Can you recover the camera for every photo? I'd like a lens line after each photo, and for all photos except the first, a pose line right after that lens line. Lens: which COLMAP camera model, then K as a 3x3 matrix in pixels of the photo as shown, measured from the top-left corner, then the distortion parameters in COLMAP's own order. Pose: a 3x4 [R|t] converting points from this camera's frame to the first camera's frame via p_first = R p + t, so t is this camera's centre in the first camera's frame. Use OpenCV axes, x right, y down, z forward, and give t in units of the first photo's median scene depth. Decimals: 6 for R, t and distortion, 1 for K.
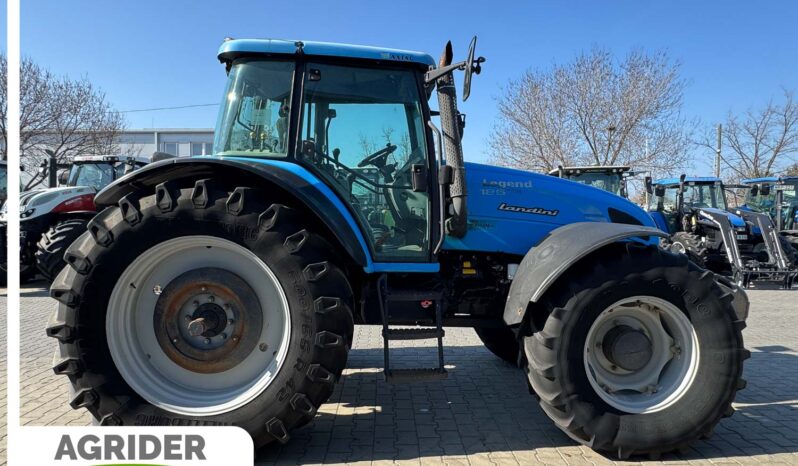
lens RADIAL K [[472.6, 0, 399.0], [0, 472.6, 233.0], [0, 0, 1]] dist [0.007239, 0.001510]
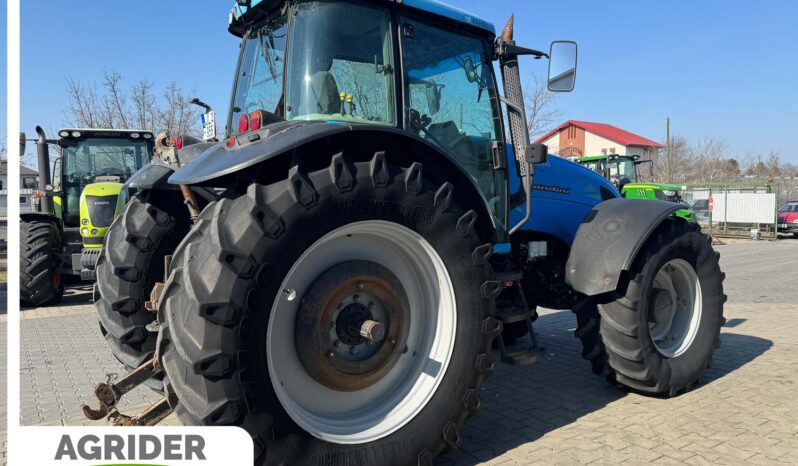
lens RADIAL K [[616.3, 0, 399.0], [0, 616.3, 233.0], [0, 0, 1]] dist [0.106020, -0.001566]
pose [[0.816943, -0.041764, 0.575204, -1.001455], [0.028373, 0.999077, 0.032243, -0.005637], [-0.576019, -0.010020, 0.817375, 0.100042]]
